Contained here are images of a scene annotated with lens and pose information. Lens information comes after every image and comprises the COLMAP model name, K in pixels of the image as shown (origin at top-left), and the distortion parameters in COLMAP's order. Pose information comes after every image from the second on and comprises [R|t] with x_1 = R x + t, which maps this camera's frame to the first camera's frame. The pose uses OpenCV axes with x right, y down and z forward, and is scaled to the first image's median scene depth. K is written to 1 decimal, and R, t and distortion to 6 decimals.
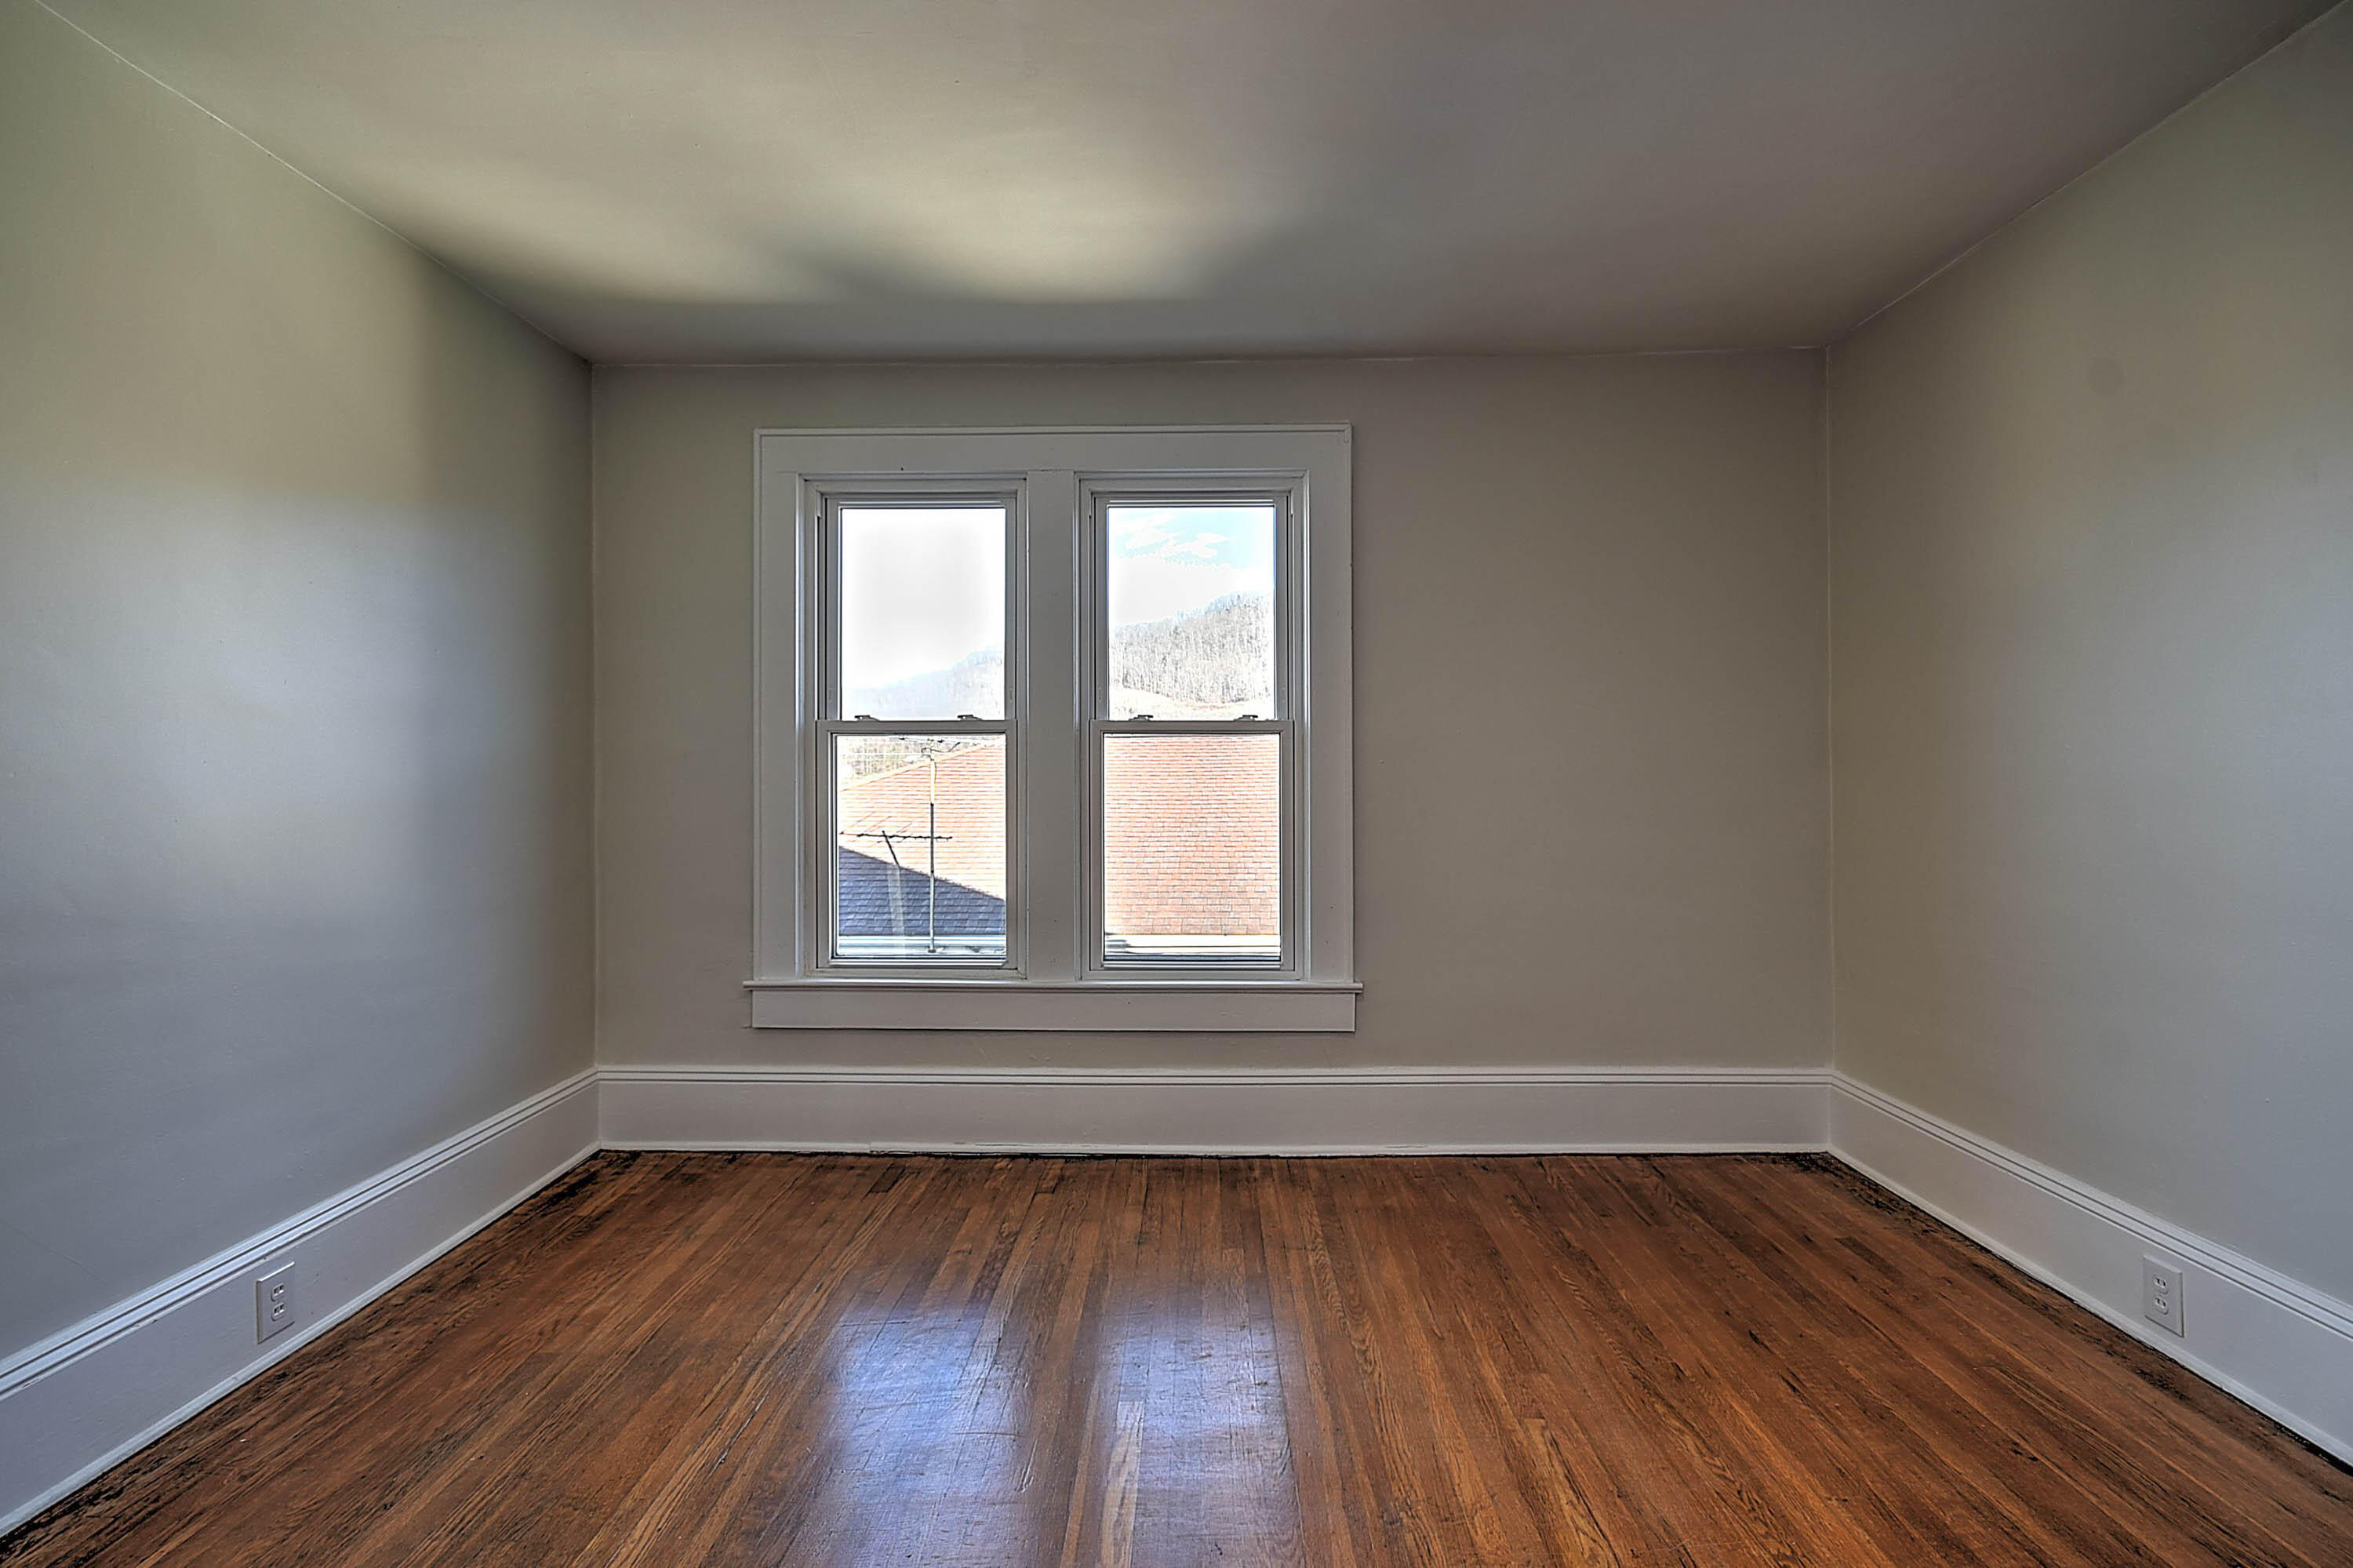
lens RADIAL K [[1071.7, 0, 1184.1], [0, 1071.7, 768.6], [0, 0, 1]] dist [0.002081, -0.001021]
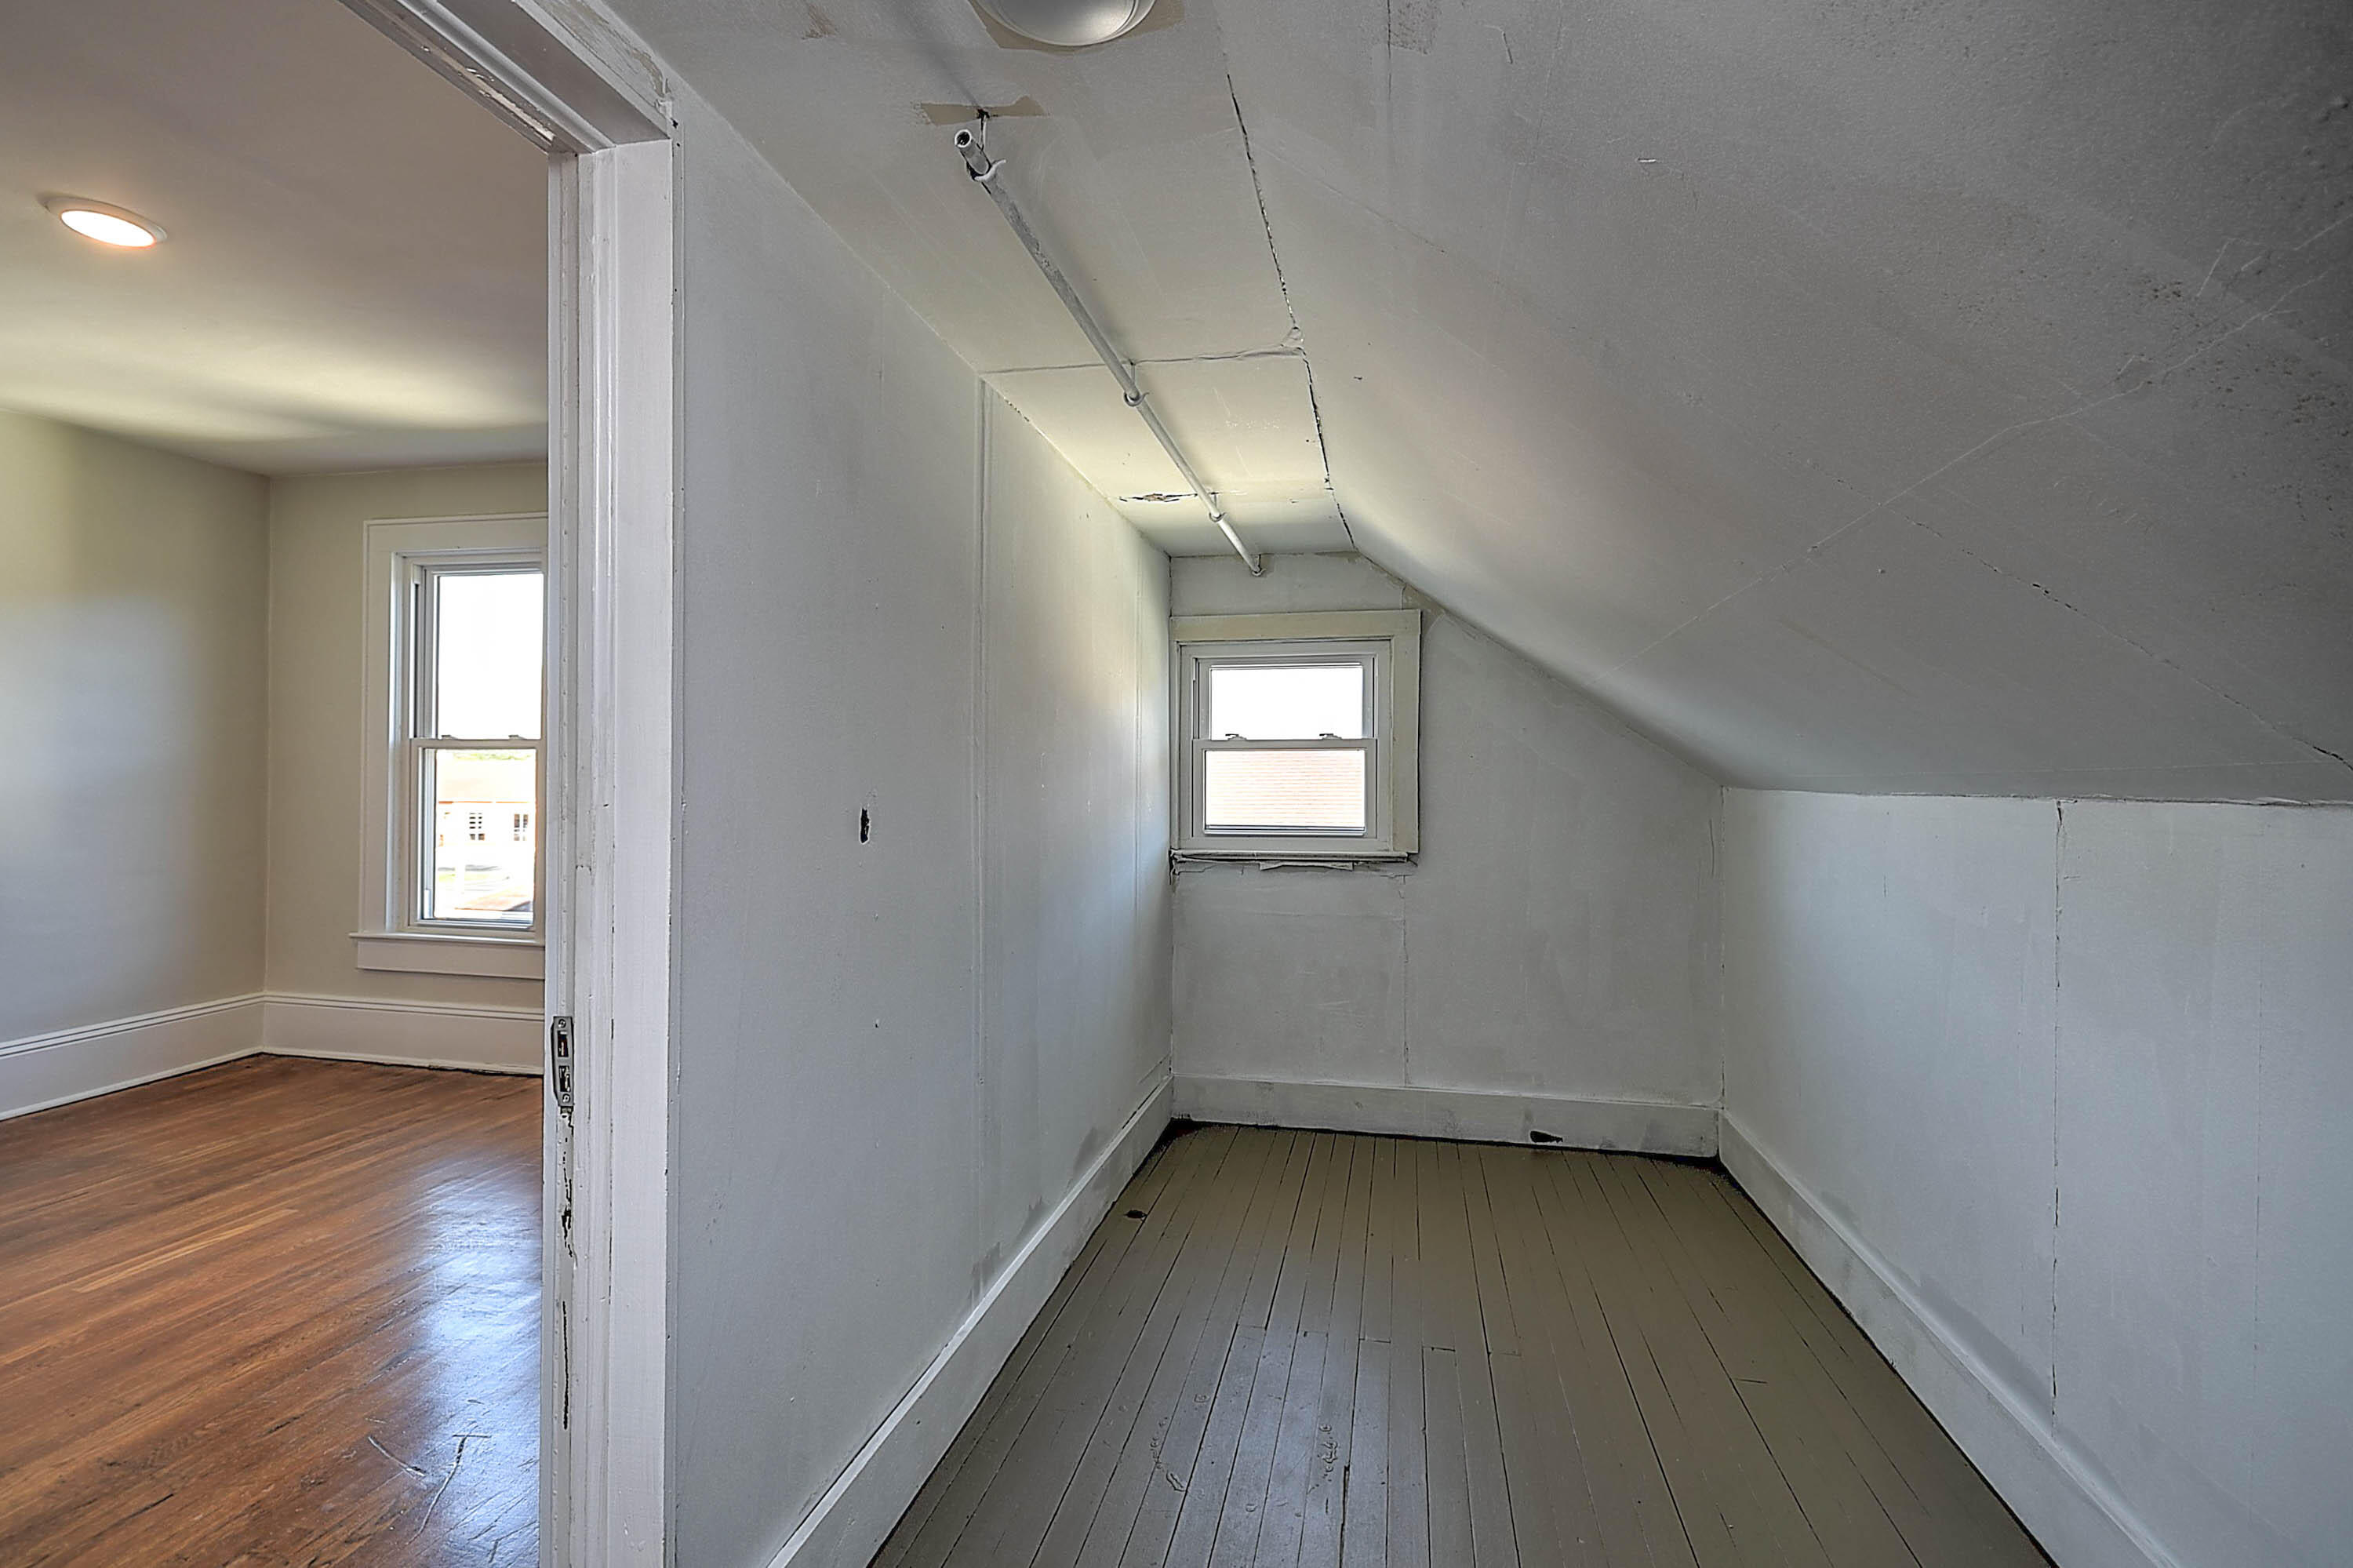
lens RADIAL K [[1071.7, 0, 1154.6], [0, 1071.7, 790.8], [0, 0, 1]] dist [0.002081, -0.001021]
pose [[0.980408, 0.010444, -0.196700, 0.823019], [-0.009825, 0.999943, 0.004122, 0.004821], [0.196732, -0.002109, 0.980455, -0.115600]]
